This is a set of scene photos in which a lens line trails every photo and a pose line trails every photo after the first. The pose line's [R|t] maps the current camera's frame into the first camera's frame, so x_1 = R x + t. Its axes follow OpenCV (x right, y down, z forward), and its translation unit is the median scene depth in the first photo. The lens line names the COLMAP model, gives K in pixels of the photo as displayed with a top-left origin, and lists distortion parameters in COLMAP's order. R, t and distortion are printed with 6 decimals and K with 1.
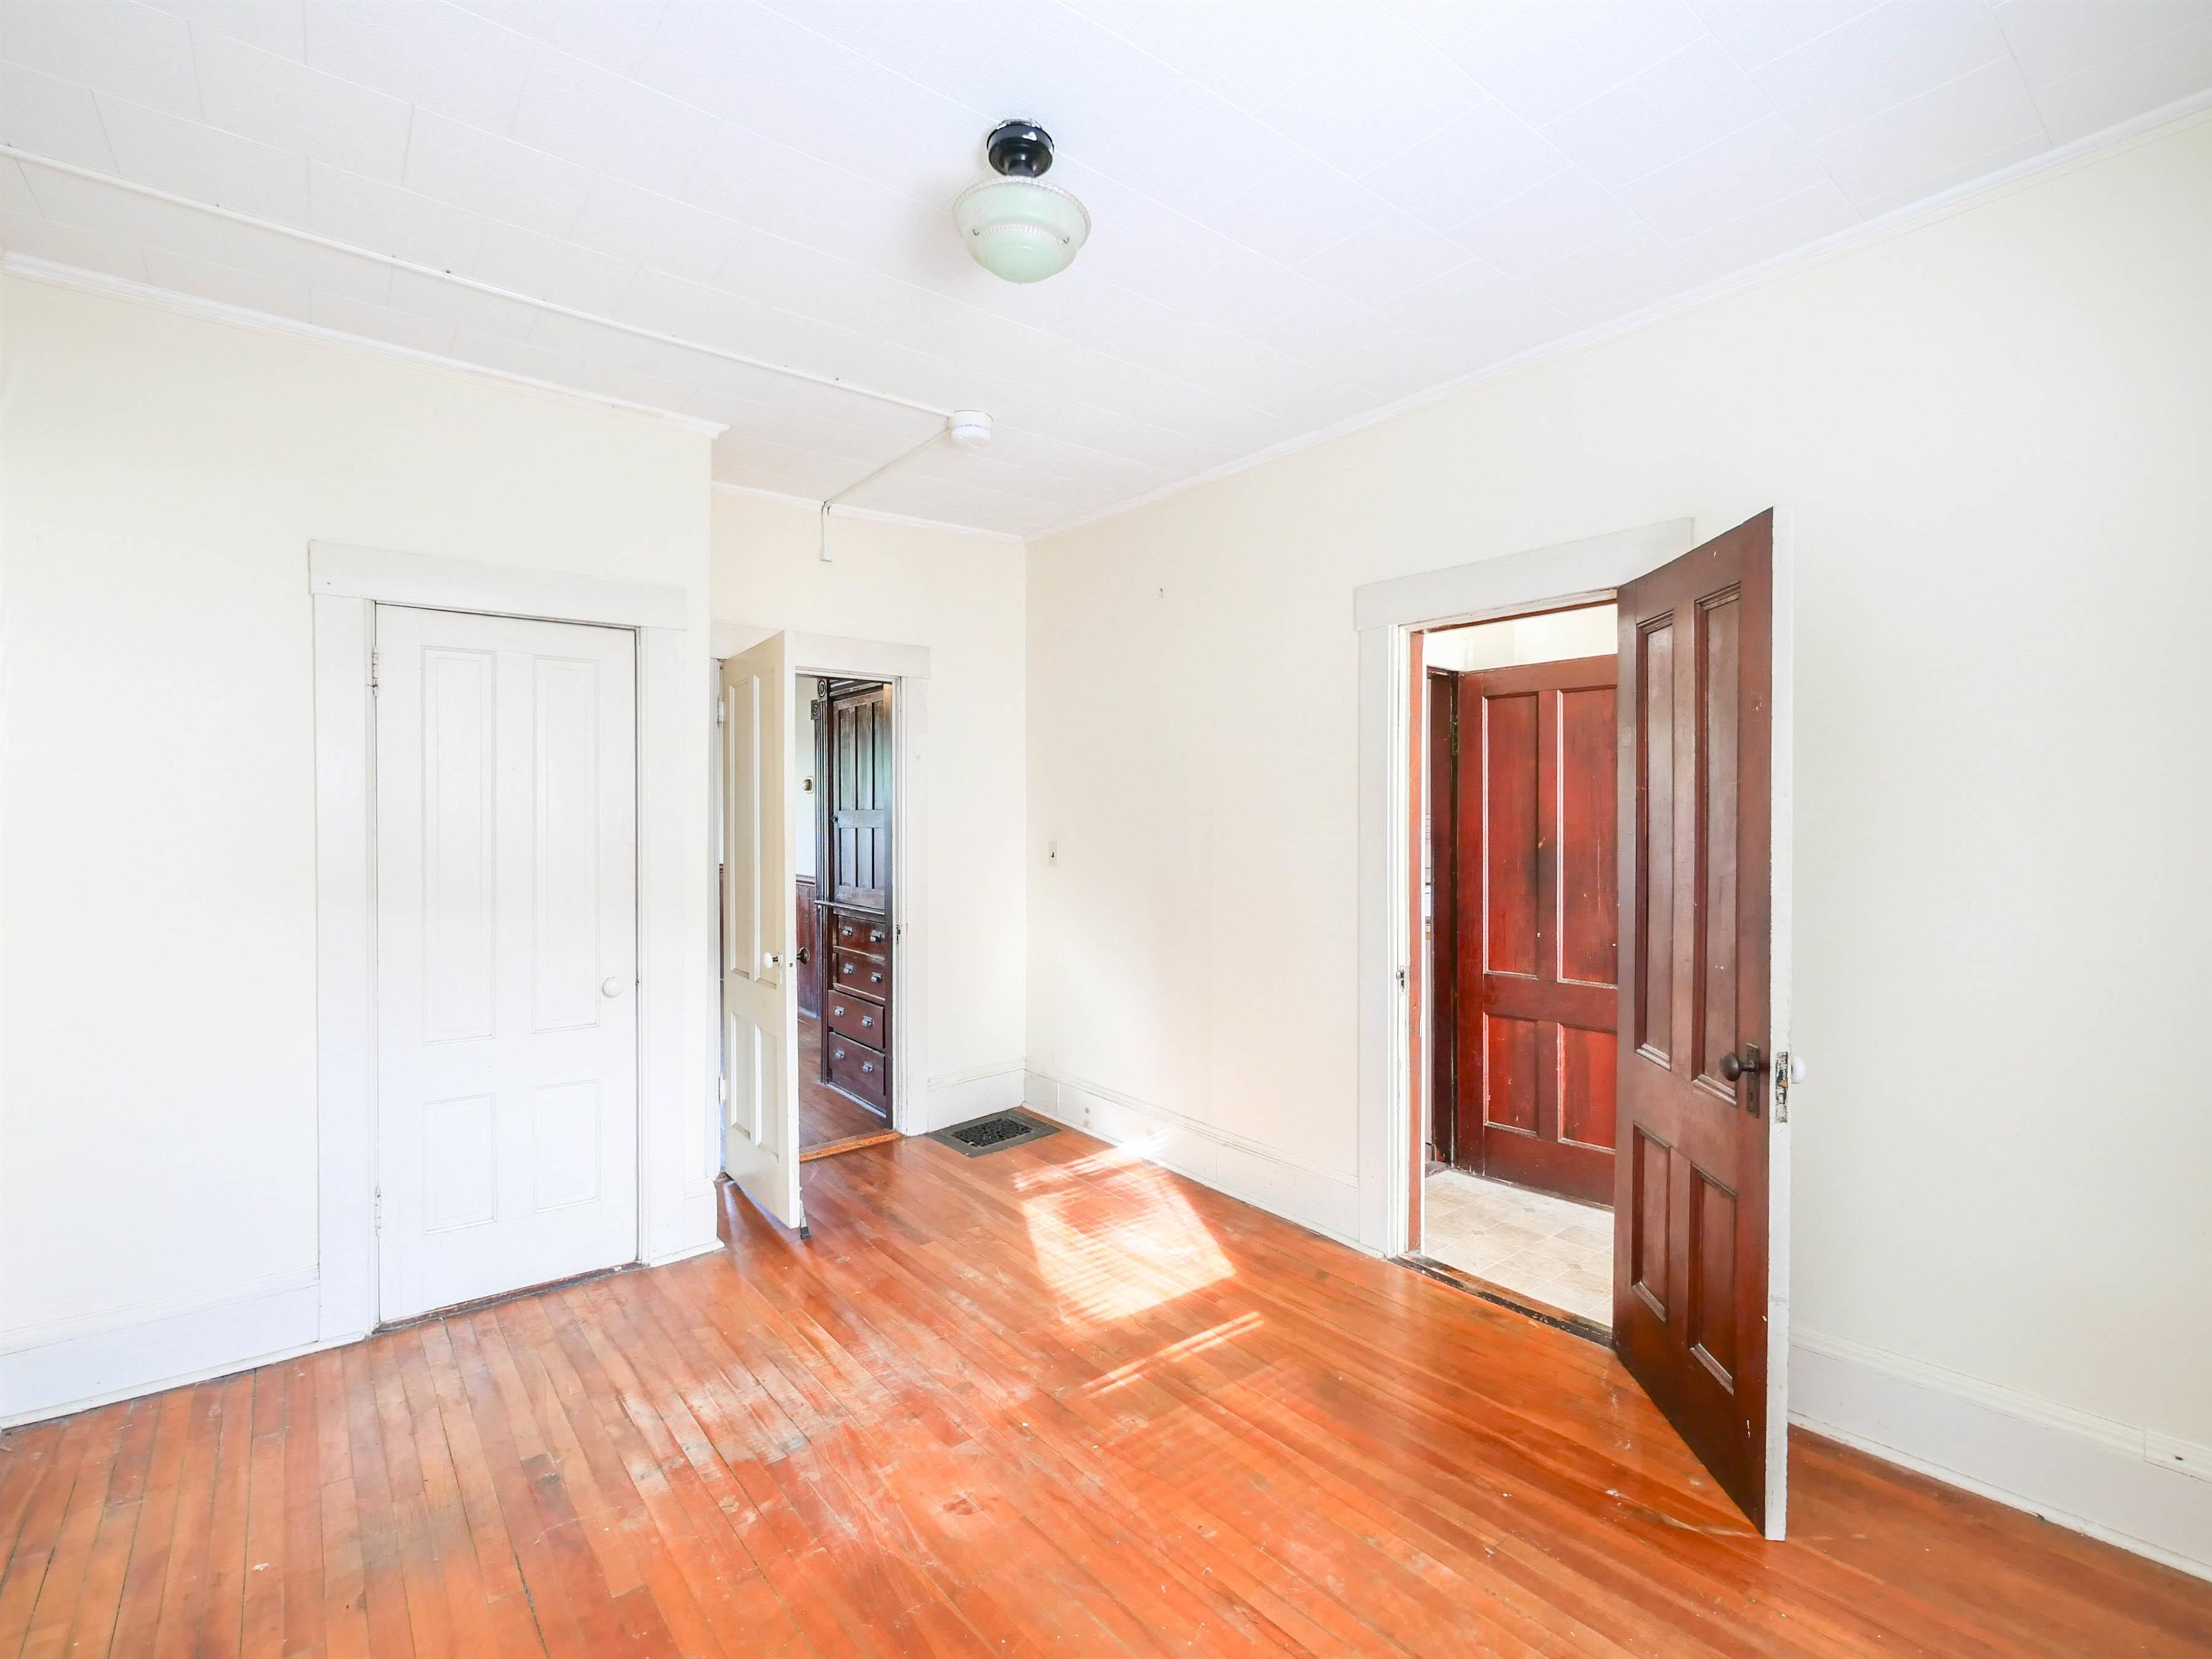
lens RADIAL K [[1028.2, 0, 1106.0], [0, 1028.2, 829.5], [0, 0, 1]] dist [-0.002393, -0.000347]
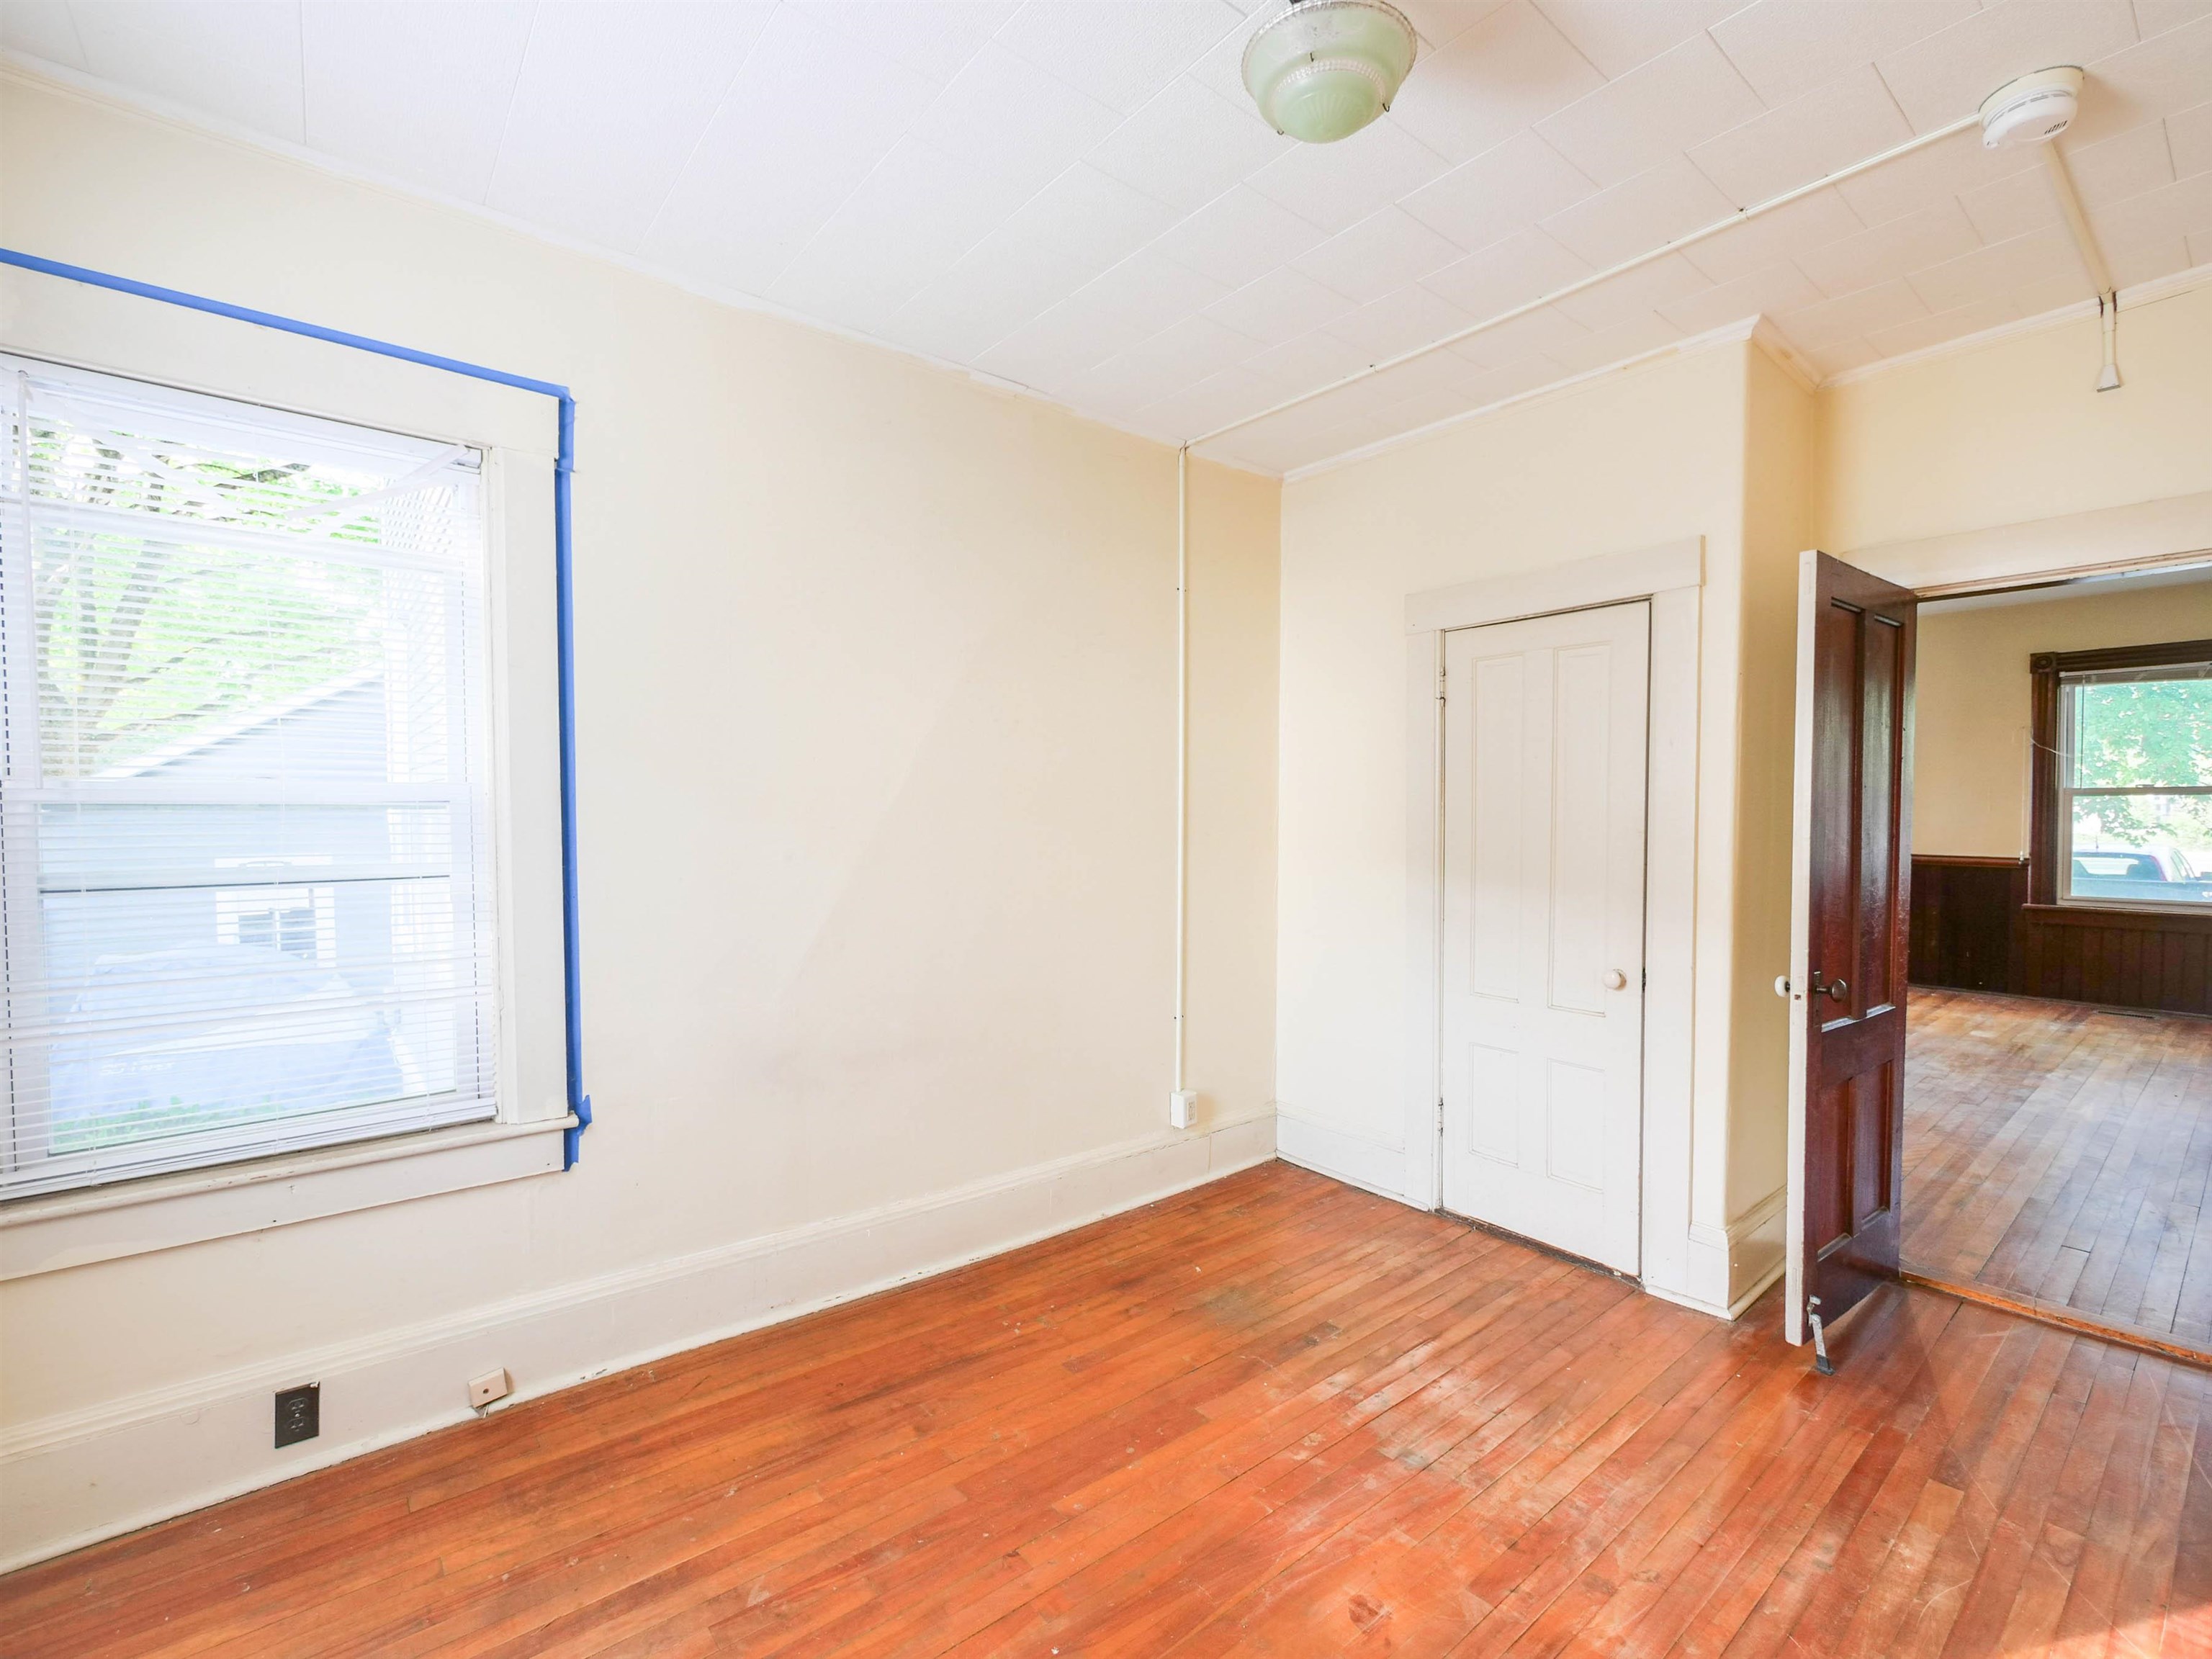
lens RADIAL K [[992.7, 0, 1098.0], [0, 992.7, 831.7], [0, 0, 1]] dist [-0.004913, -0.000172]
pose [[-0.002600, 0.025558, -0.999670, 0.550371], [-0.006579, 0.999651, 0.025575, -0.006527], [0.999975, 0.006643, -0.002431, 0.643584]]
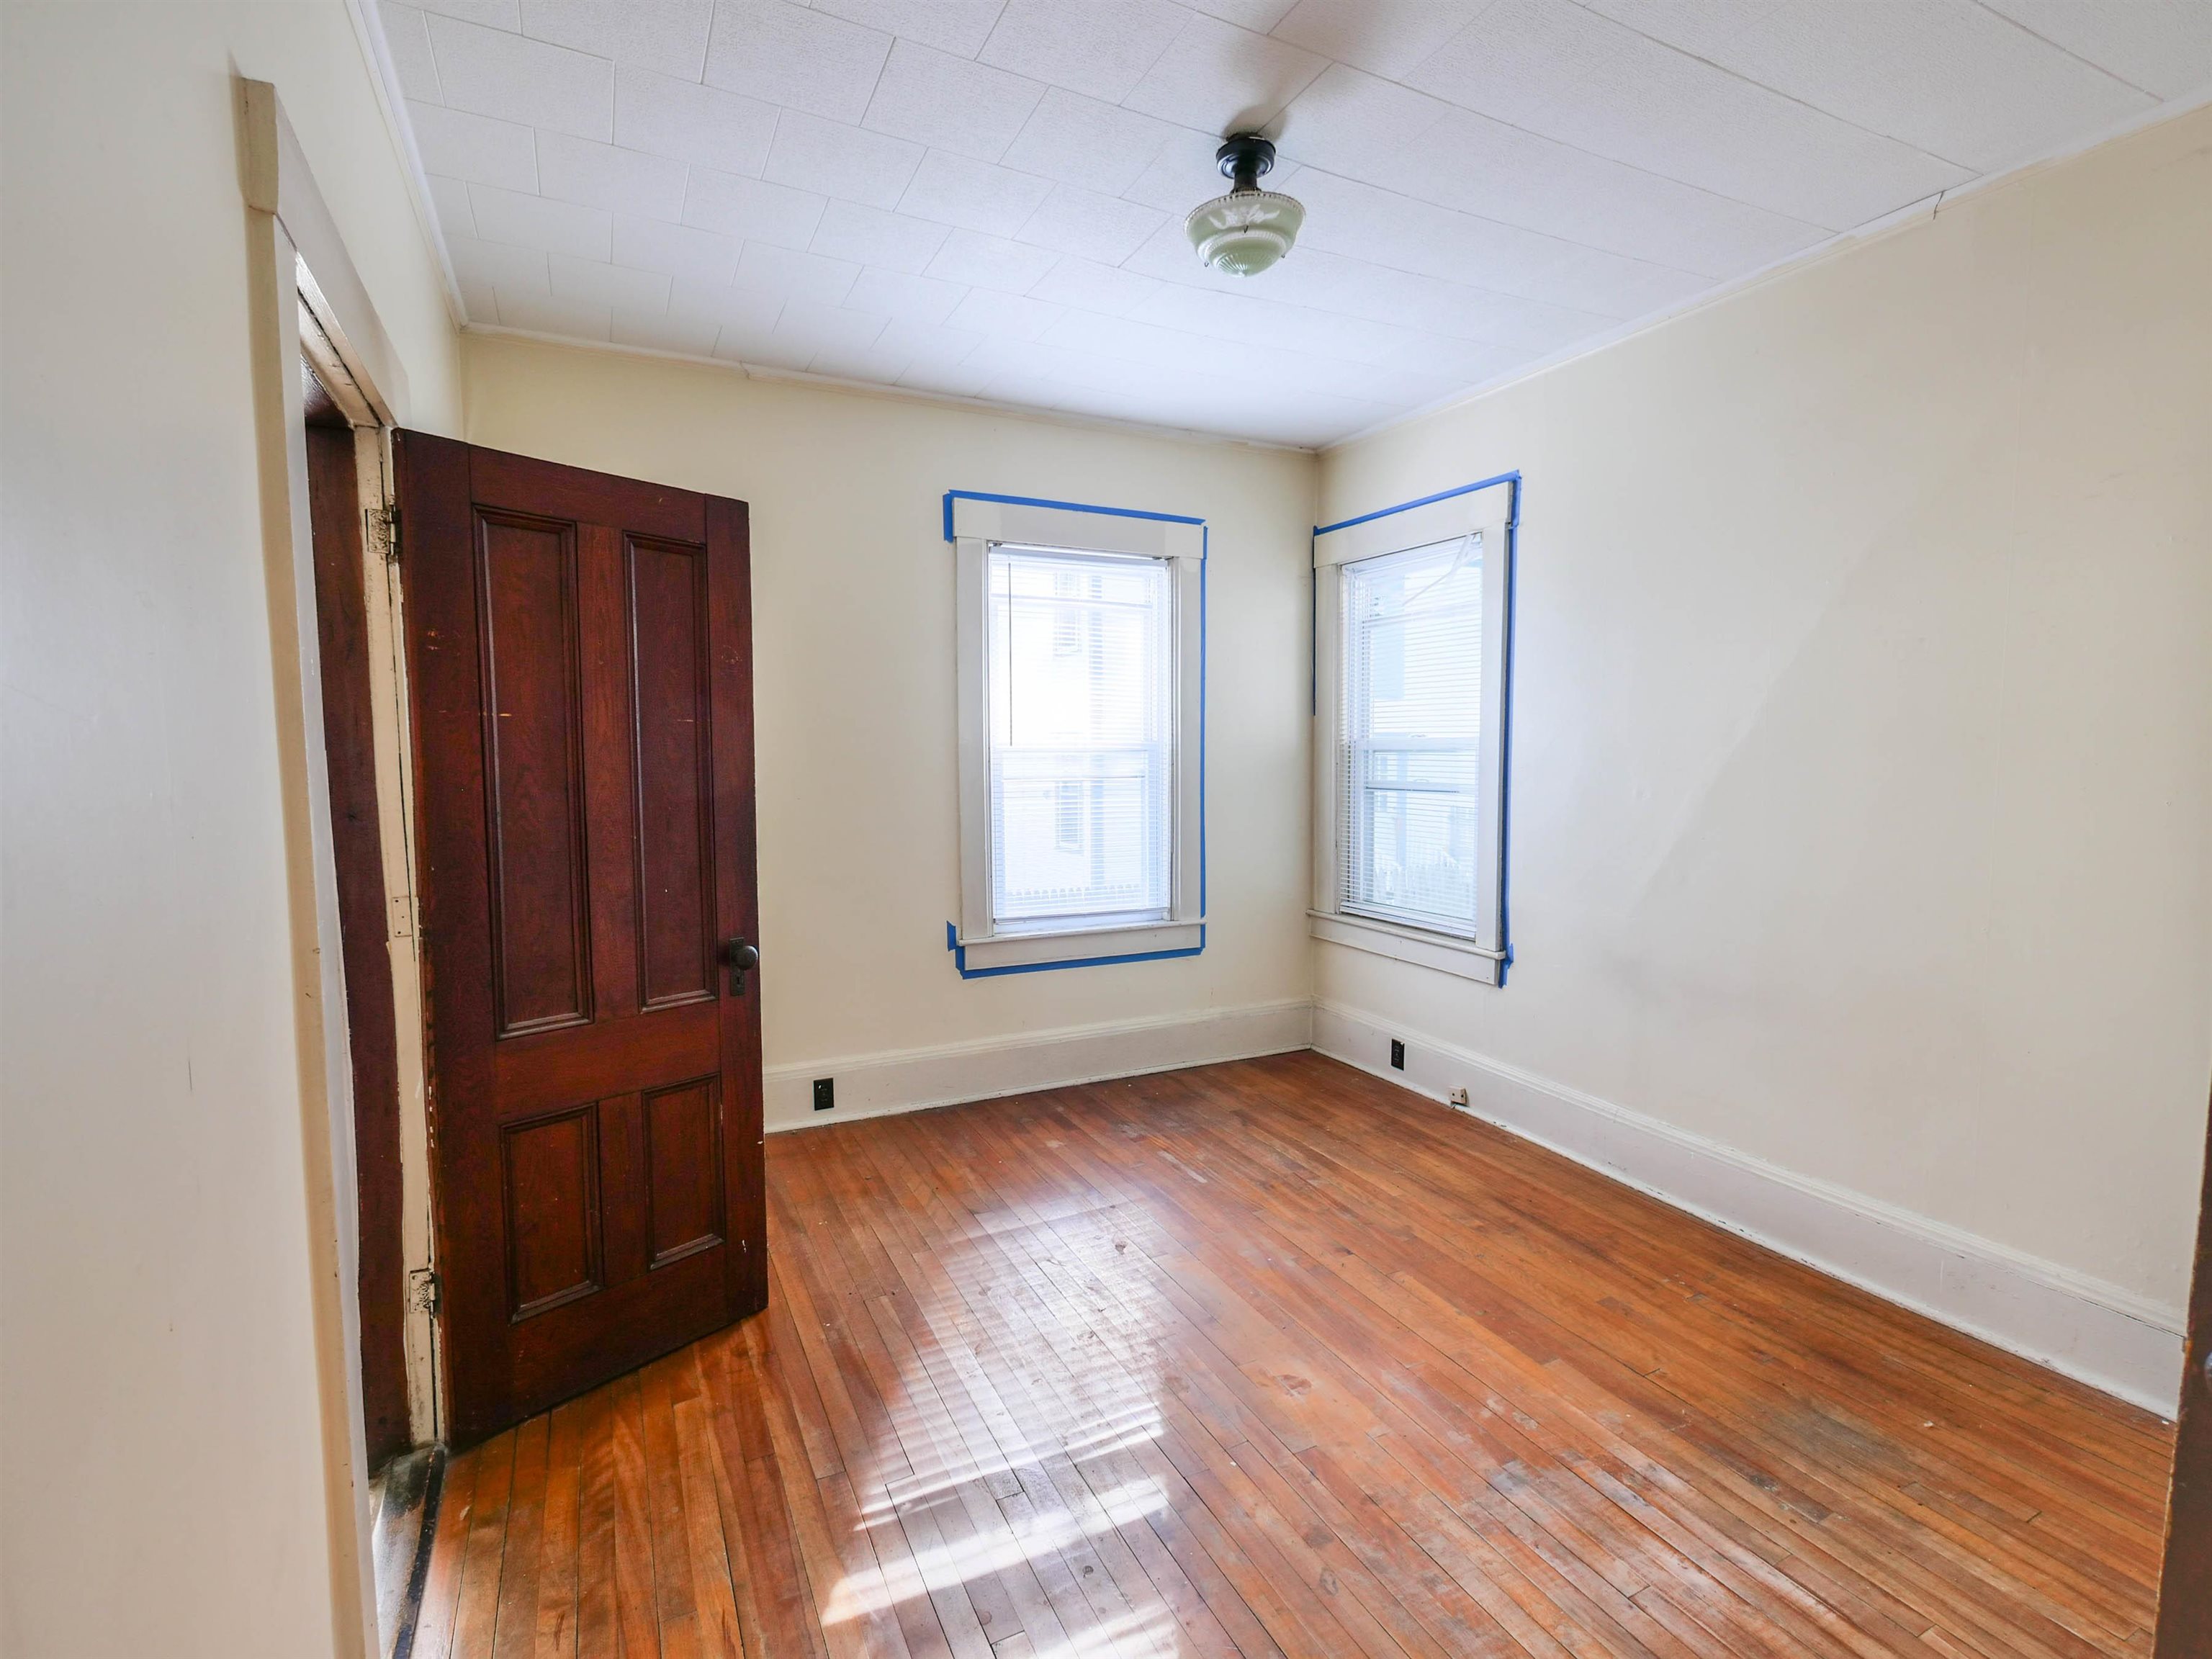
lens RADIAL K [[992.7, 0, 1098.0], [0, 992.7, 831.7], [0, 0, 1]] dist [-0.004913, -0.000172]
pose [[-0.974525, -0.013381, 0.223877, -0.137312], [0.006373, 0.996163, 0.087281, -0.015581], [-0.224186, 0.086485, -0.970701, 1.673052]]
